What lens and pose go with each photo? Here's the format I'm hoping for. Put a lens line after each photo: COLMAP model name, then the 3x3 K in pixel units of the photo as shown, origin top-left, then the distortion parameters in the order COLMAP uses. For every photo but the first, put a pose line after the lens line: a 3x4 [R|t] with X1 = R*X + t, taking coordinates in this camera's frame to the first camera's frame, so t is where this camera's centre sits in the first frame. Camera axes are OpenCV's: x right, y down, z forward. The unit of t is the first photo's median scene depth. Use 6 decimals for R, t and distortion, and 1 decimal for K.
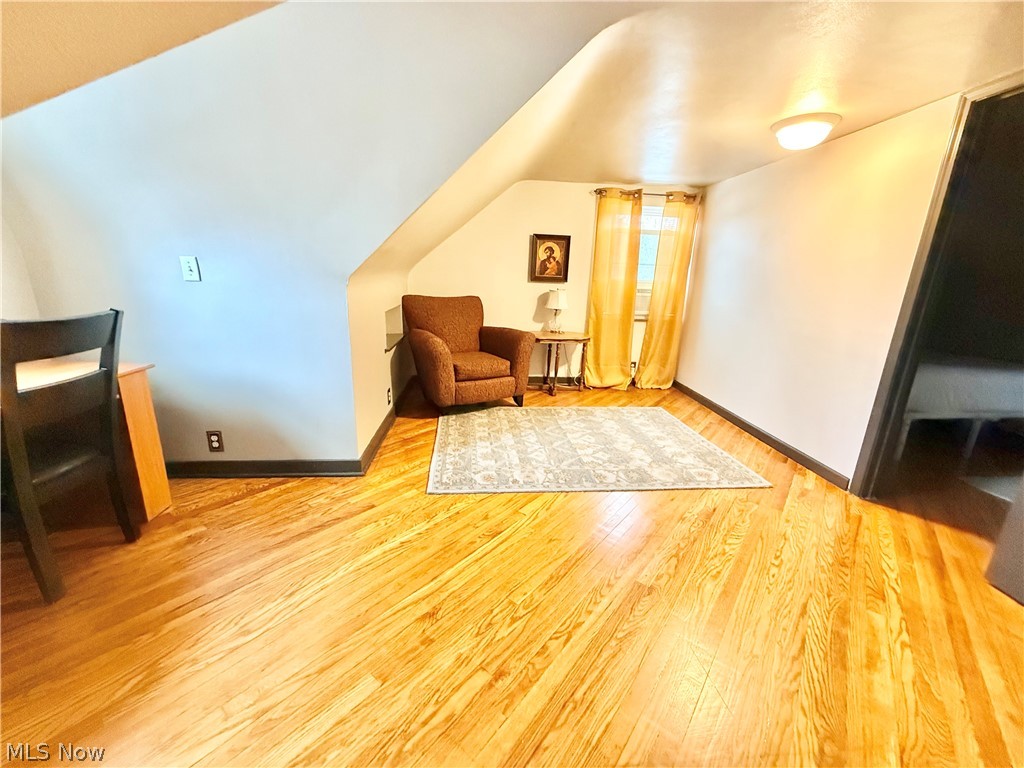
lens RADIAL K [[407.2, 0, 509.9], [0, 407.2, 383.9], [0, 0, 1]] dist [-0.001750, 0.000239]
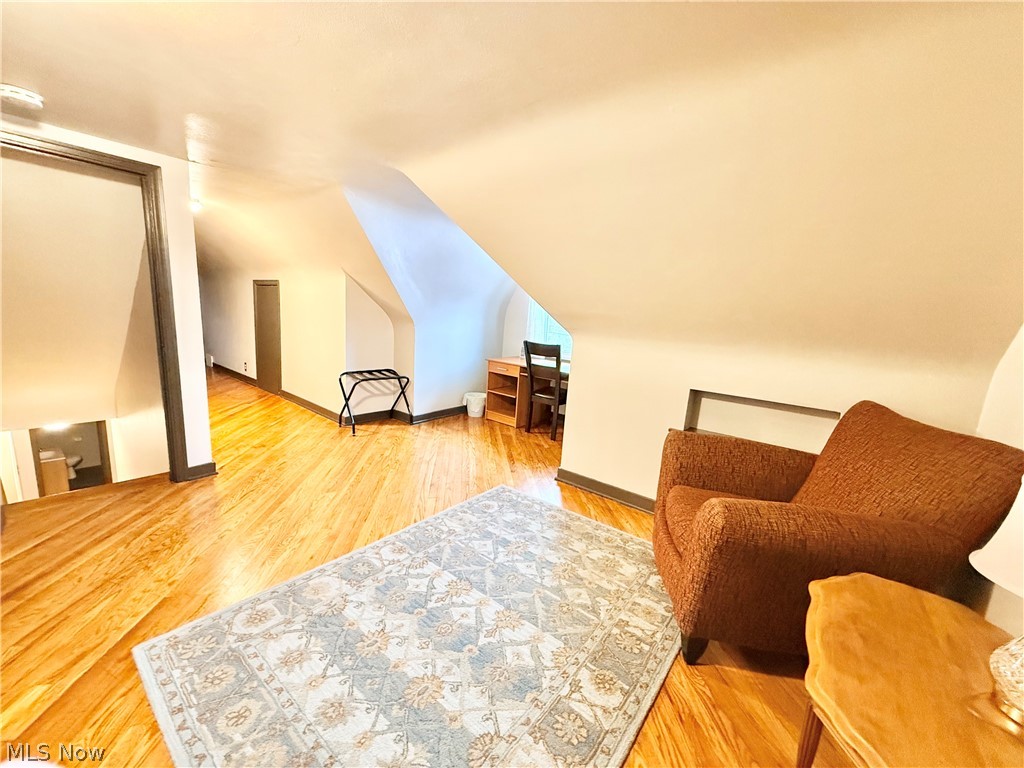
lens RADIAL K [[407.2, 0, 517.5], [0, 407.2, 387.2], [0, 0, 1]] dist [-0.001750, 0.000239]
pose [[-0.688040, 0.054028, -0.723658, 0.433445], [-0.269842, 0.906667, 0.324252, -0.287263], [0.673636, 0.418372, -0.609245, 1.026309]]
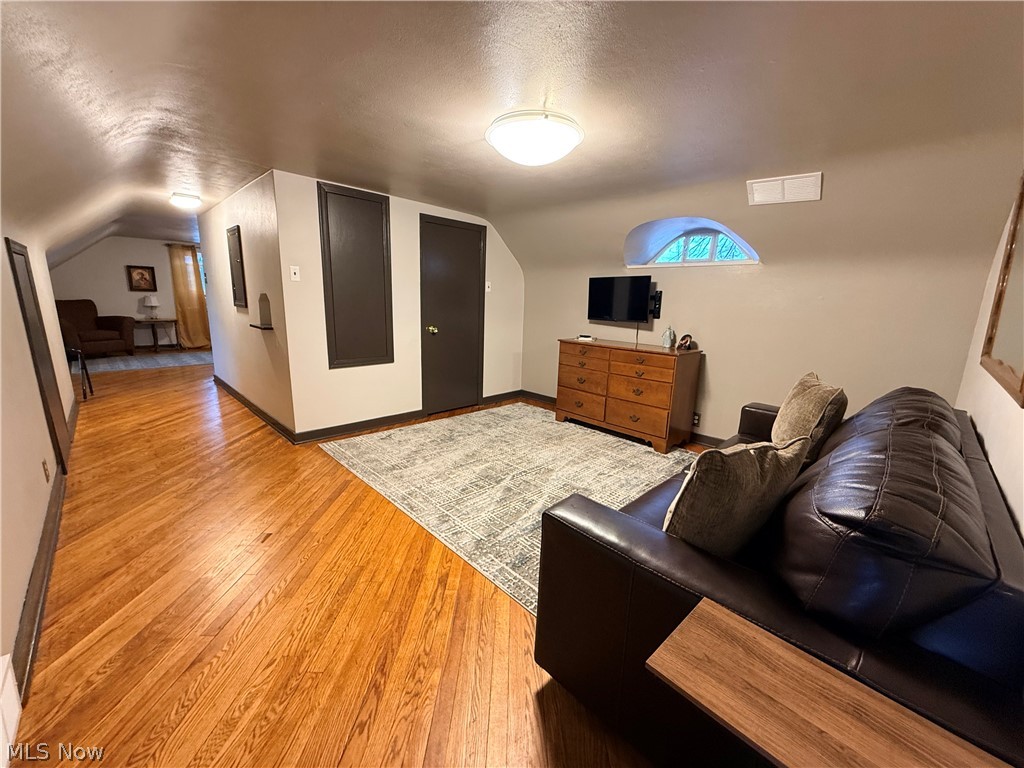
lens RADIAL K [[407.2, 0, 508.9], [0, 407.2, 386.9], [0, 0, 1]] dist [-0.001750, 0.000239]
pose [[0.776835, -0.142952, 0.613264, 0.212156], [0.162493, 0.986415, 0.024100, 0.445642], [-0.608378, 0.080930, 0.789510, -1.582436]]
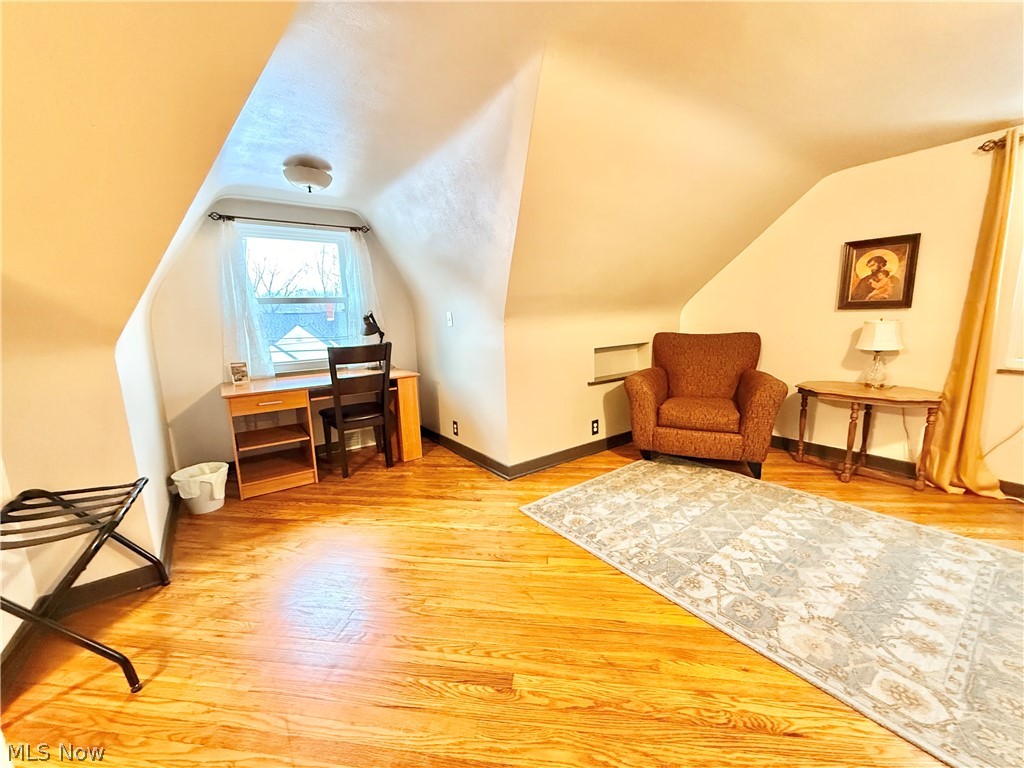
lens RADIAL K [[407.2, 0, 510.4], [0, 407.2, 382.2], [0, 0, 1]] dist [-0.001750, 0.000239]
pose [[0.512737, 0.088488, -0.853974, 0.416062], [-0.170681, 0.985326, -0.000380, -0.040011], [0.841409, 0.145952, 0.520316, 0.211413]]
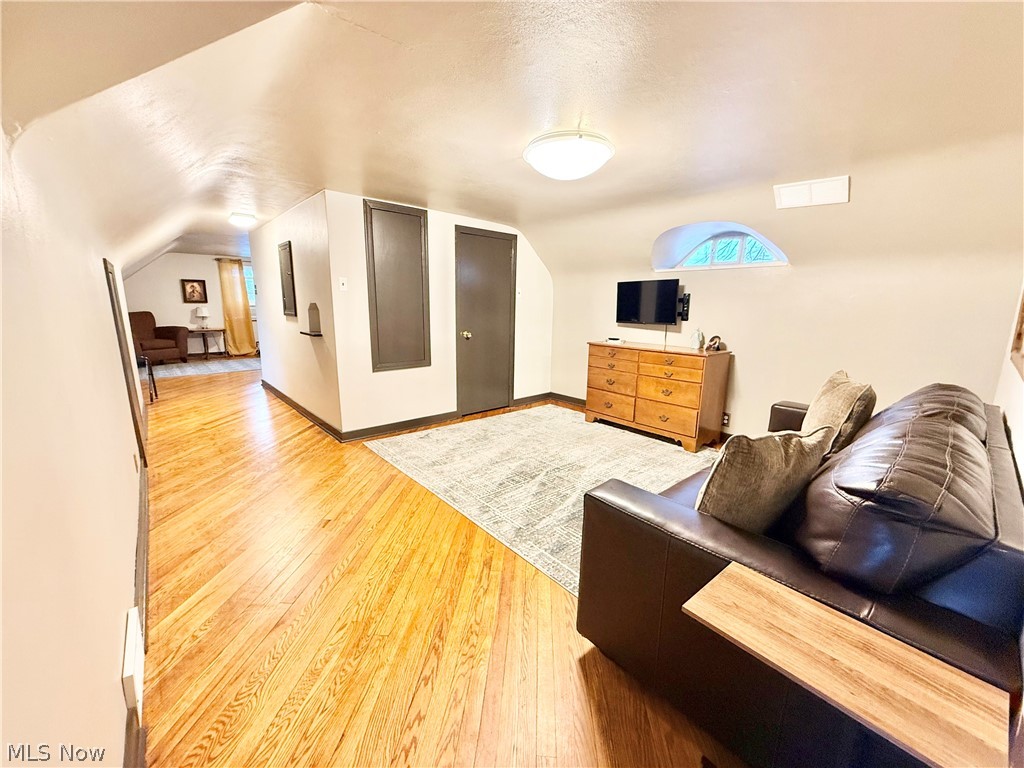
lens RADIAL K [[407.2, 0, 508.7], [0, 407.2, 387.0], [0, 0, 1]] dist [-0.001750, 0.000239]
pose [[0.811307, -0.139755, 0.567670, 0.168314], [0.168398, 0.985717, 0.002003, 0.450688], [-0.559842, 0.093969, 0.823254, -1.605624]]
